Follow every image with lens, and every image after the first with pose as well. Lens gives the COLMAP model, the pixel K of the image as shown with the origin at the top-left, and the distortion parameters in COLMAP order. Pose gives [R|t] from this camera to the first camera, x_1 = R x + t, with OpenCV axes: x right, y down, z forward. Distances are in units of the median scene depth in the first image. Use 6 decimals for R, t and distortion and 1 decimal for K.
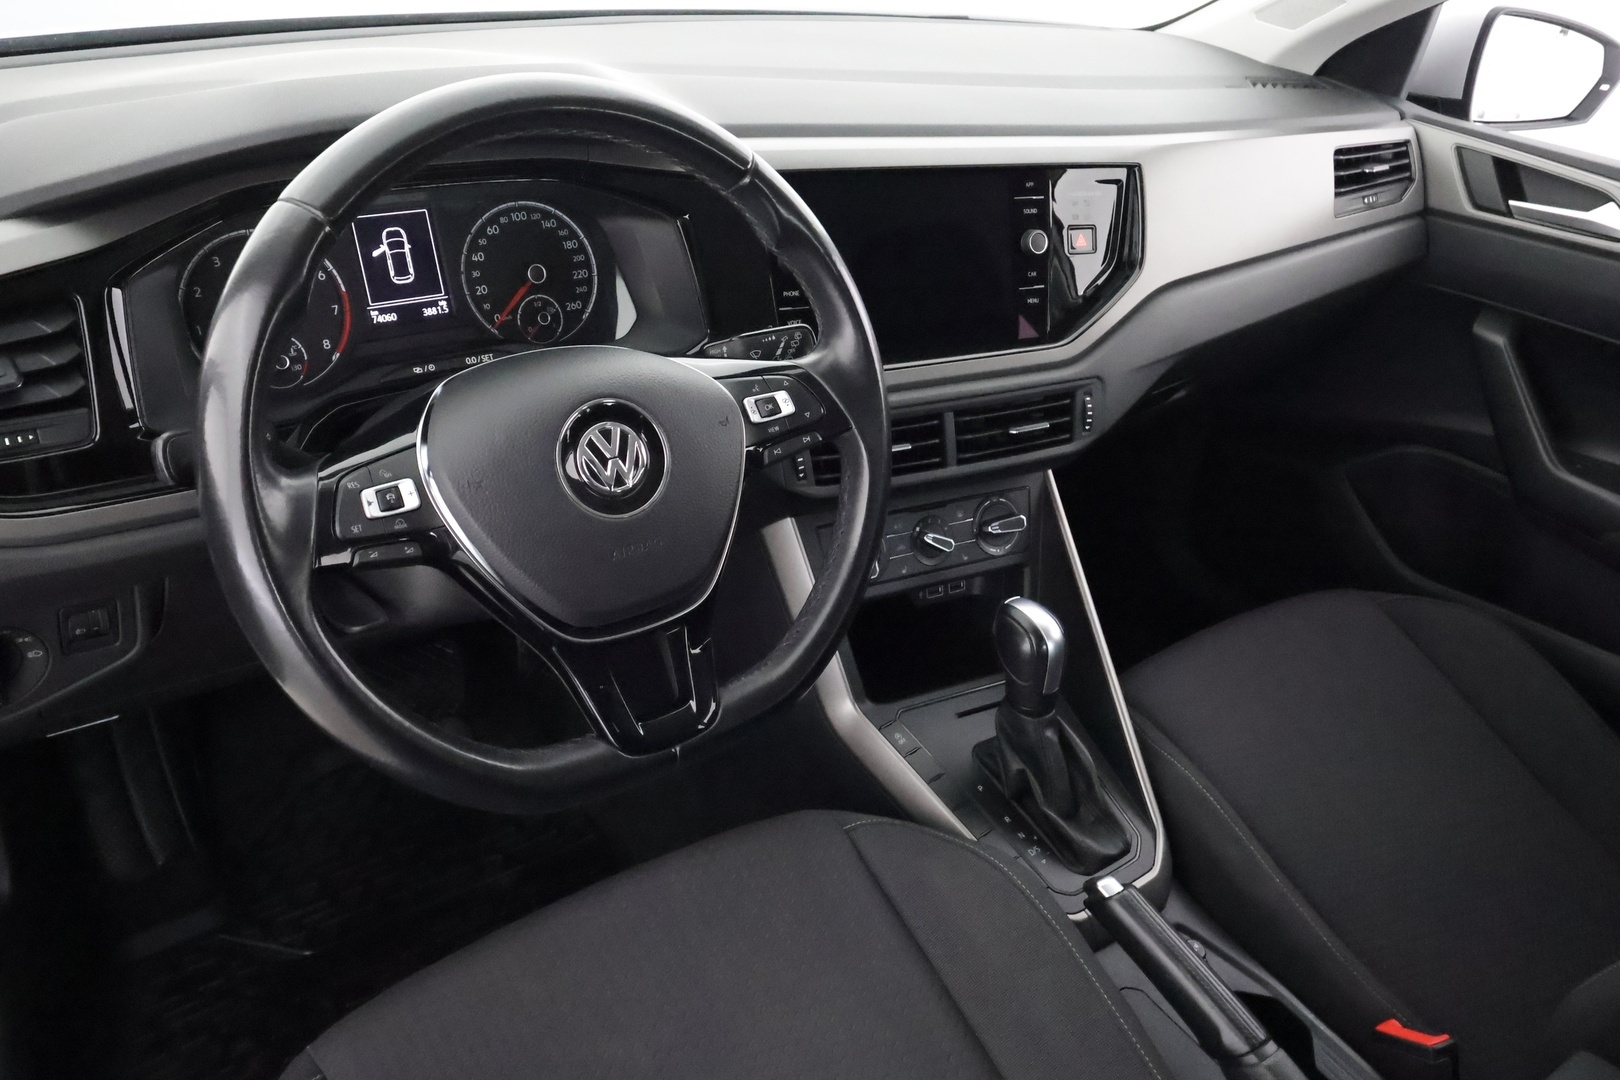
lens RADIAL K [[1285.1, 0, 810.0], [0, 1285.1, 540.0], [0, 0, 1]] dist [-0.000744, 0.001914]
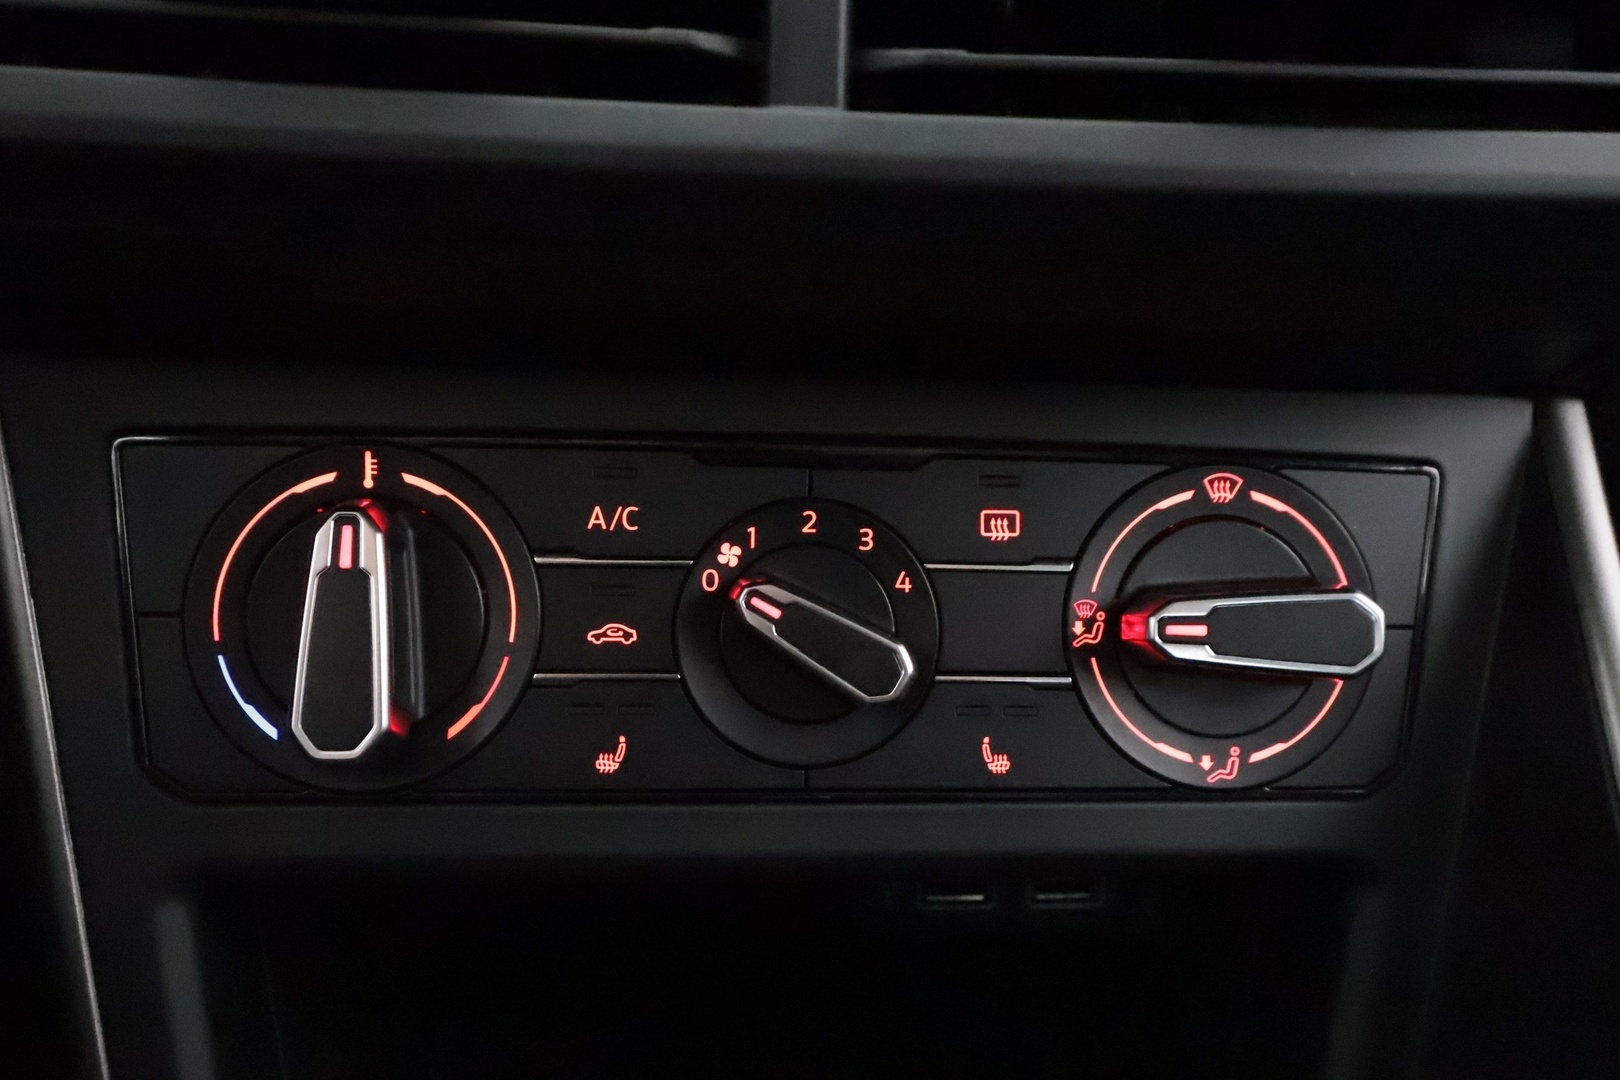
lens RADIAL K [[1285.1, 0, 810.0], [0, 1285.1, 540.0], [0, 0, 1]] dist [-0.000744, 0.001914]
pose [[0.923974, 0.138452, -0.356516, 0.183547], [-0.181532, 0.979241, -0.090186, 0.004949], [0.336628, 0.148048, 0.929926, 0.942968]]
